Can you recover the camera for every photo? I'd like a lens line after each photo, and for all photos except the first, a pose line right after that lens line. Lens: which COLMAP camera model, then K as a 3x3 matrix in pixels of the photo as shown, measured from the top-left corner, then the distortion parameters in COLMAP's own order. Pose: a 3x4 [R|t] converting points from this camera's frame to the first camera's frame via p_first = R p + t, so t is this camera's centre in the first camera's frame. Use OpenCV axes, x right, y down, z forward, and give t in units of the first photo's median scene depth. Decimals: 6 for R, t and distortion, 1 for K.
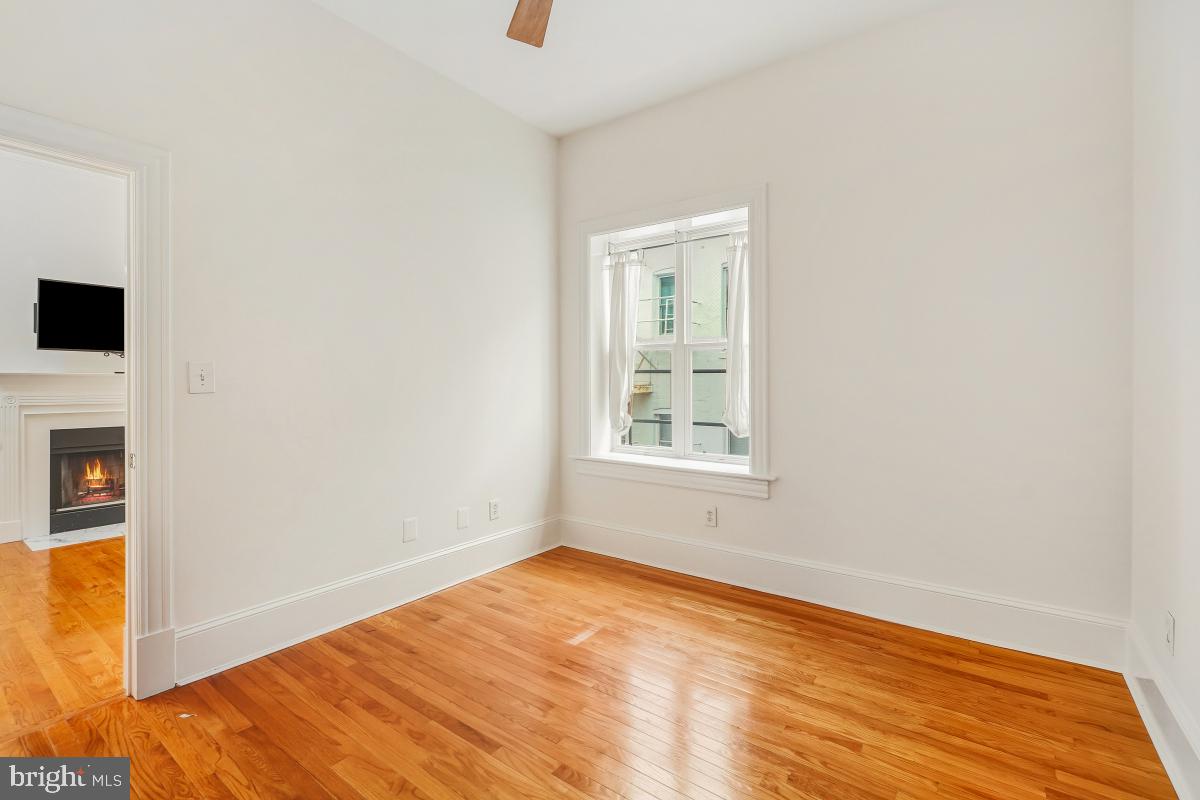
lens RADIAL K [[539.7, 0, 599.5], [0, 539.7, 389.1], [0, 0, 1]] dist [-0.004452, 0.000475]
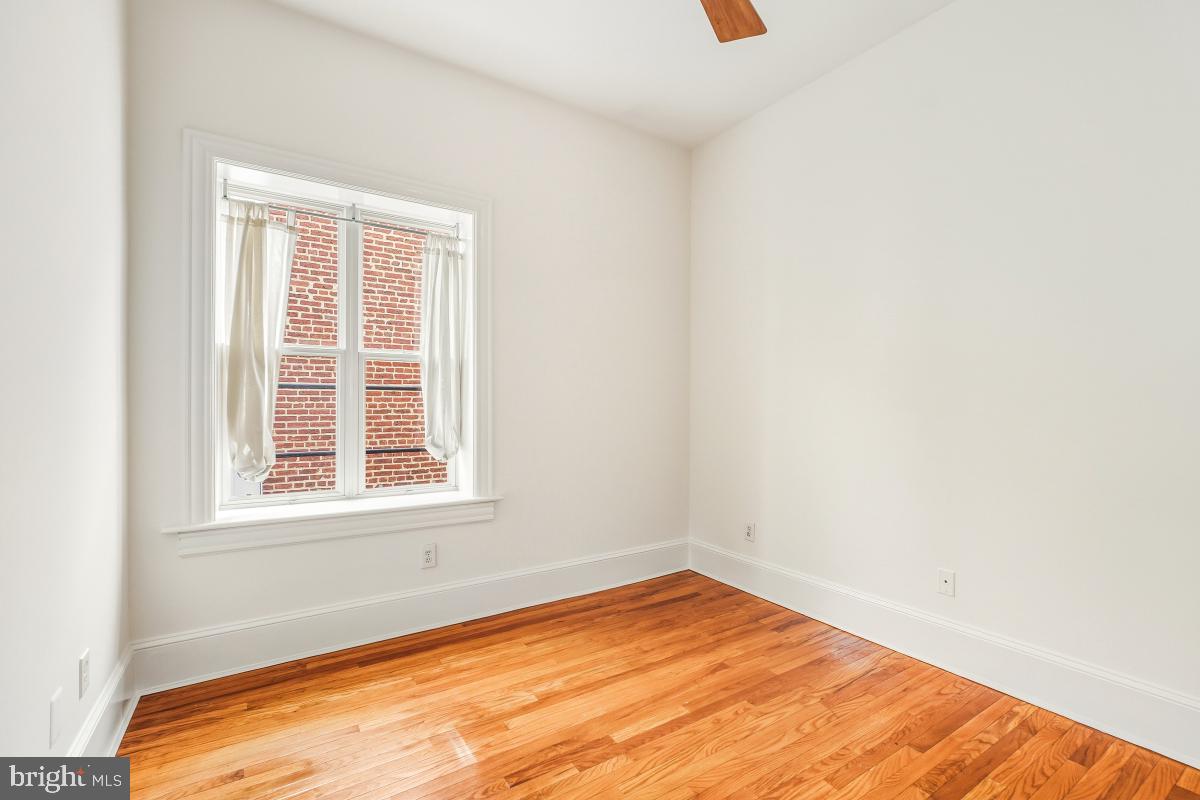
lens RADIAL K [[539.7, 0, 599.5], [0, 539.7, 389.1], [0, 0, 1]] dist [-0.004452, 0.000475]
pose [[0.329767, 0.020646, 0.943837, -0.597456], [-0.003125, 0.999779, -0.020778, -0.017764], [-0.944057, 0.003903, 0.329759, 0.512413]]
